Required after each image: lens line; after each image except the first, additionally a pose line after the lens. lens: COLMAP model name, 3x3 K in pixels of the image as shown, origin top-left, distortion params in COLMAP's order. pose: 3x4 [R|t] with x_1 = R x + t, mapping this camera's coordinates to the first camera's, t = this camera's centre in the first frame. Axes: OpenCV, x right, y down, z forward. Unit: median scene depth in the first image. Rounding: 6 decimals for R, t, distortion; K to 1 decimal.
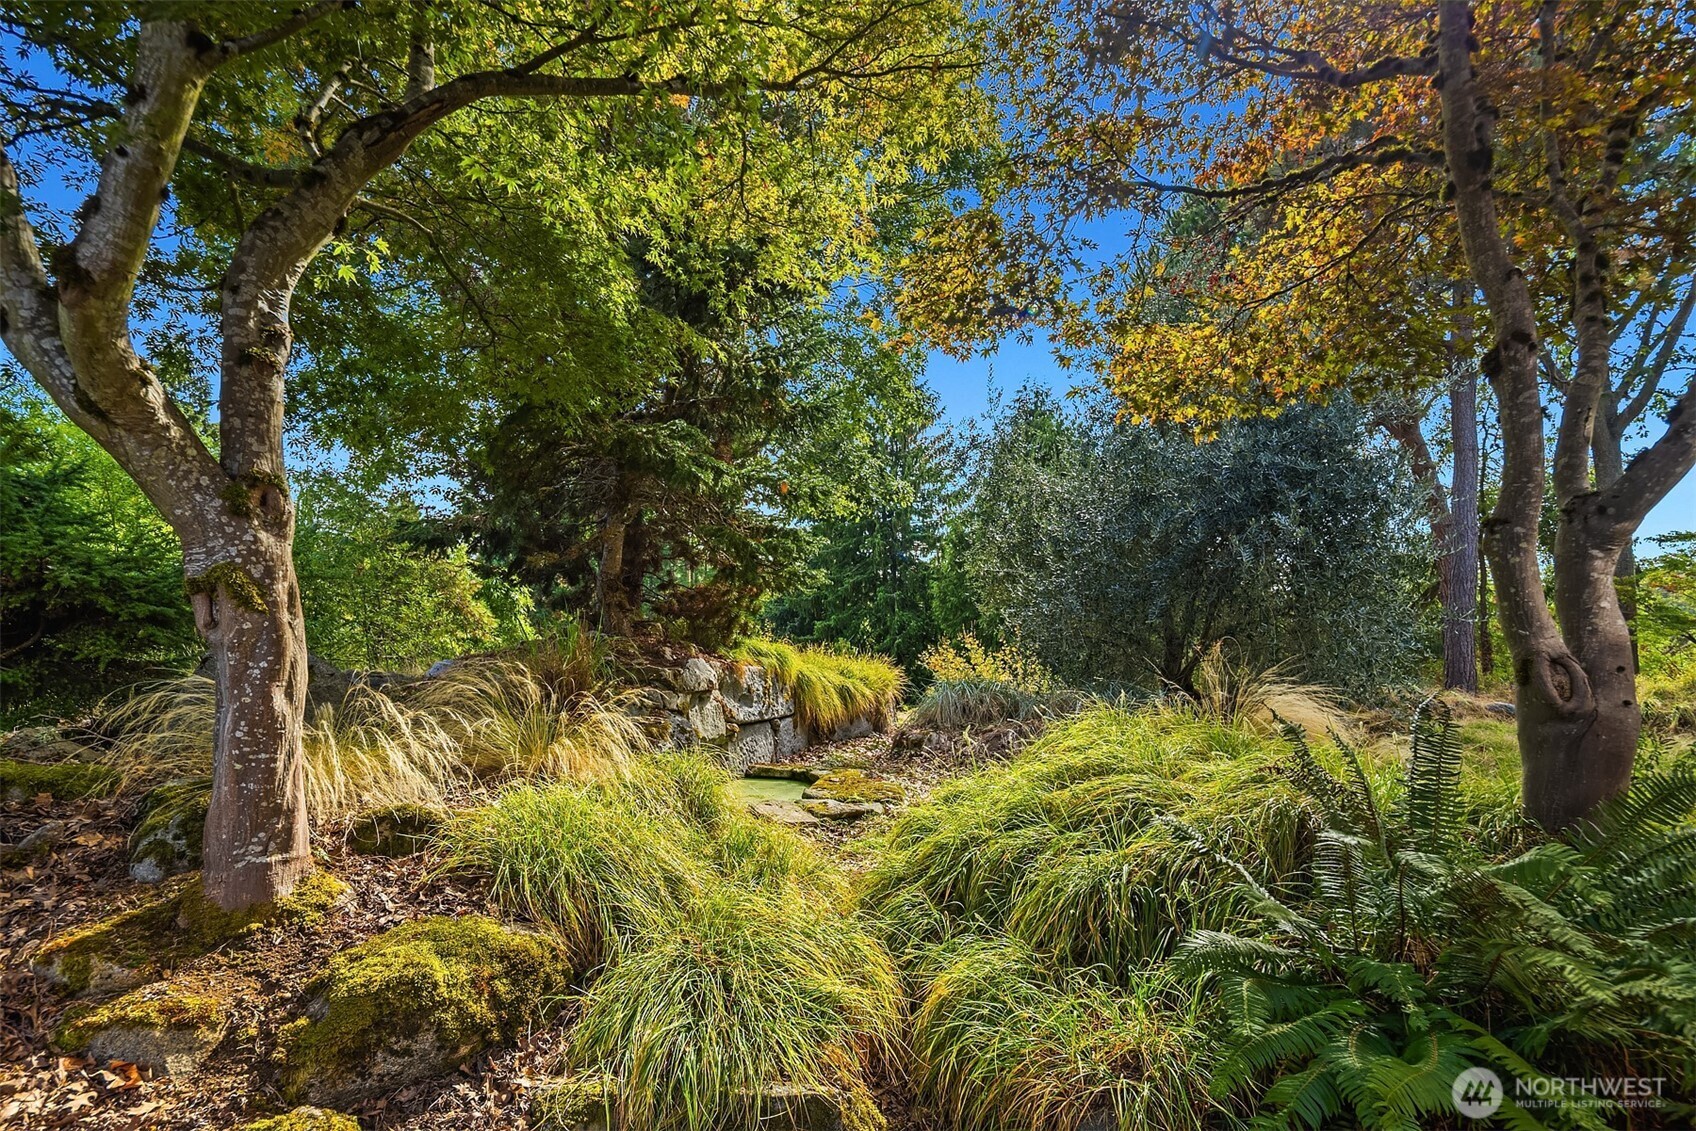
lens RADIAL K [[841.2, 0, 872.6], [0, 841.2, 657.1], [0, 0, 1]] dist [0.006677, -0.003695]
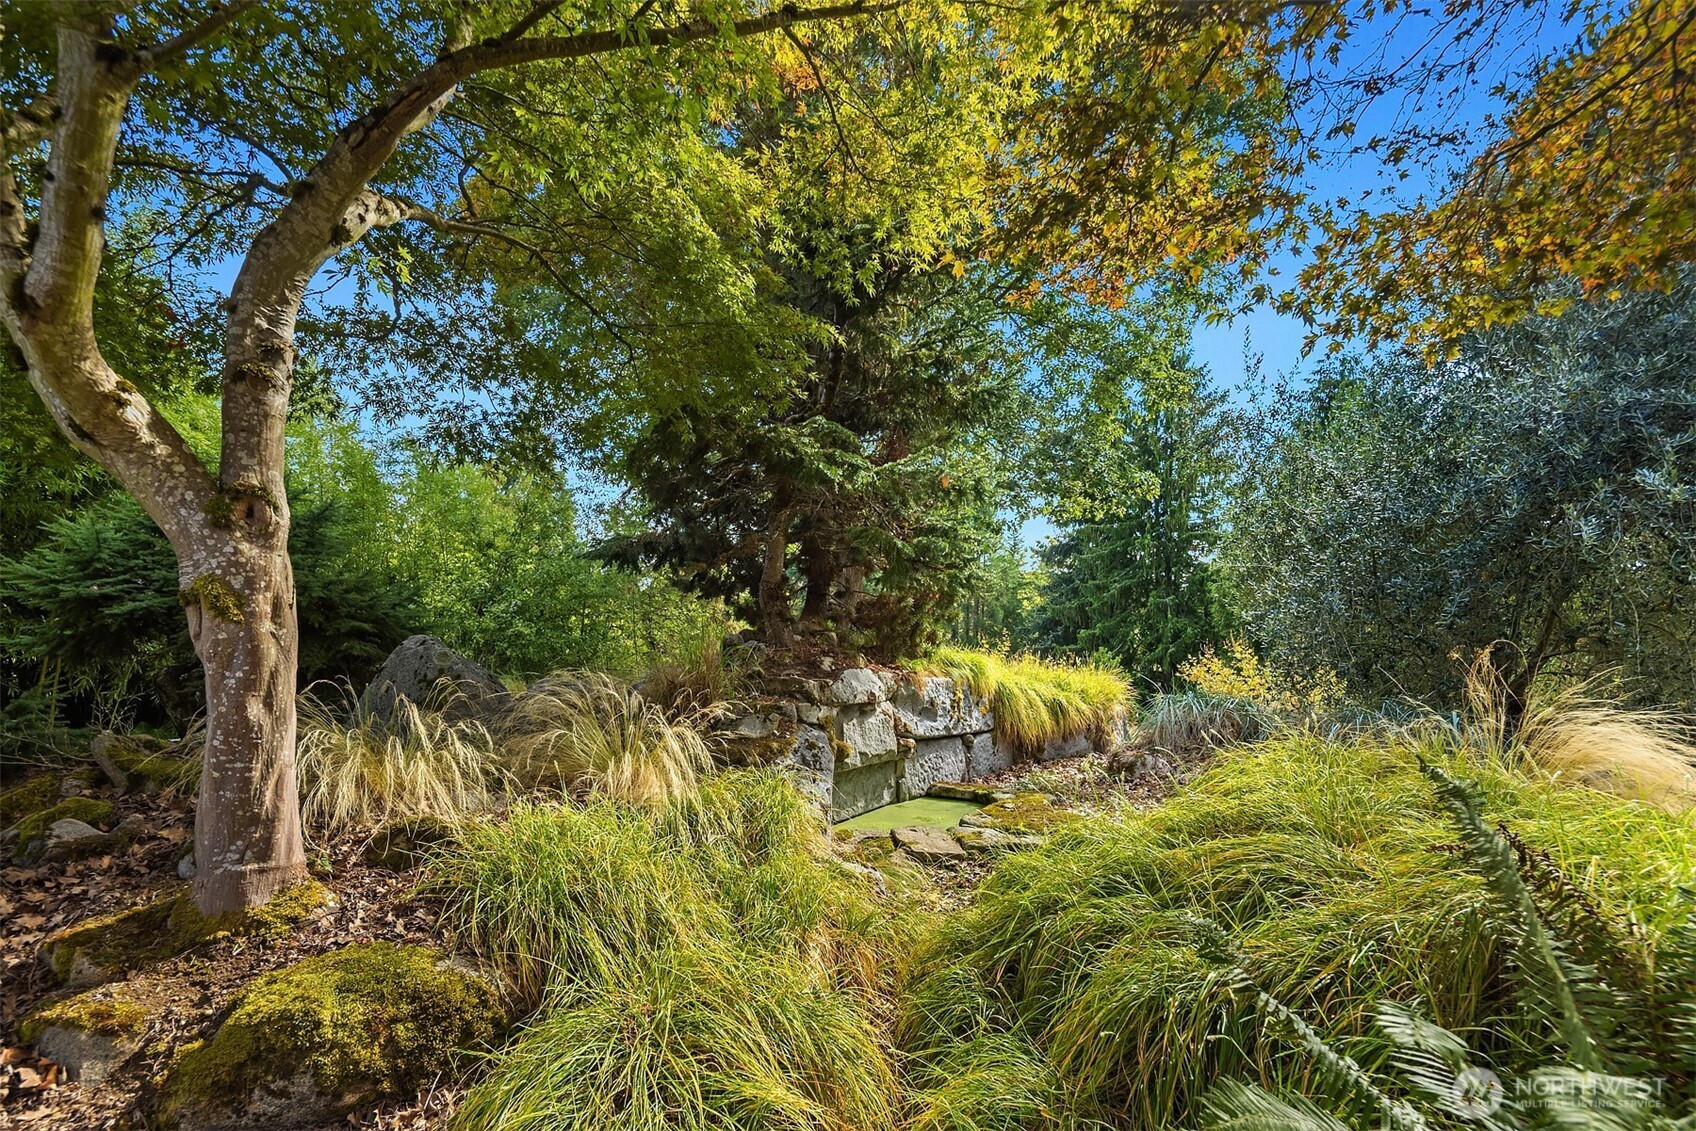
lens RADIAL K [[841.2, 0, 859.8], [0, 841.2, 660.2], [0, 0, 1]] dist [0.006677, -0.003695]
pose [[0.939312, -0.000992, -0.343063, 0.216733], [-0.001969, 0.999964, -0.008283, -0.000719], [0.343059, 0.008456, 0.939276, 0.206304]]
